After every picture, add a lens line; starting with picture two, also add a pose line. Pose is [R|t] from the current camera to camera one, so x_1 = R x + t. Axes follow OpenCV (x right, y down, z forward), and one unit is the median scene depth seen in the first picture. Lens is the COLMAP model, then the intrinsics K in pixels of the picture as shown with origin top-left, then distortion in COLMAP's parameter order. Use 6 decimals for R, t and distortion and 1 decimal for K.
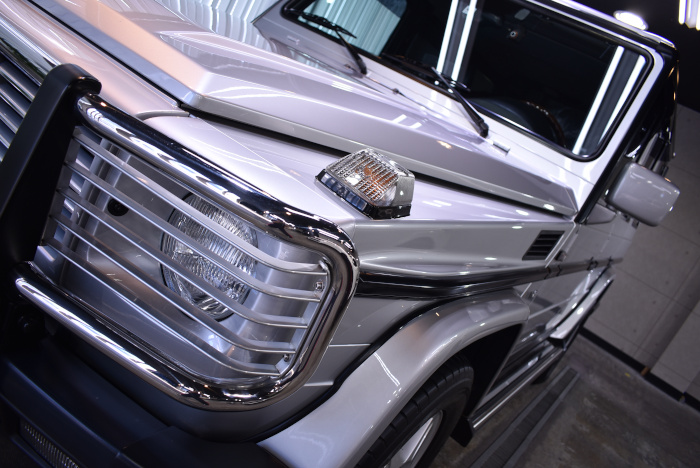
lens RADIAL K [[554.6, 0, 350.0], [0, 554.6, 234.0], [0, 0, 1]] dist [-0.077345, 0.001735]
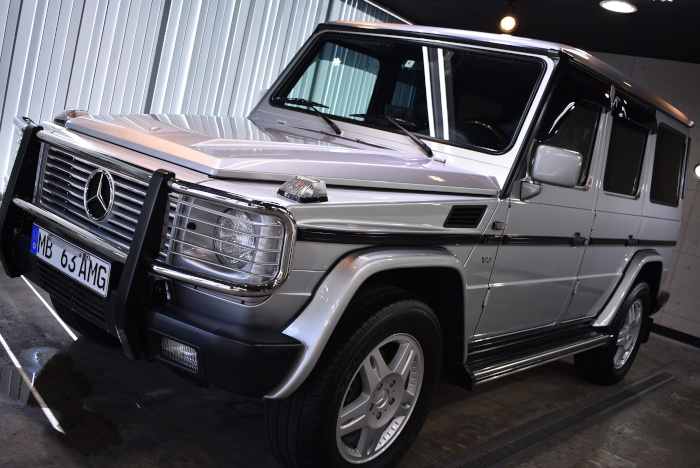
lens RADIAL K [[717.8, 0, 350.0], [0, 717.8, 234.0], [0, 0, 1]] dist [-0.014468, -0.010726]
pose [[0.965336, -0.239334, -0.104142, 0.266120], [0.221928, 0.962640, -0.155153, 0.312656], [0.137384, 0.126663, 0.982386, -0.958263]]
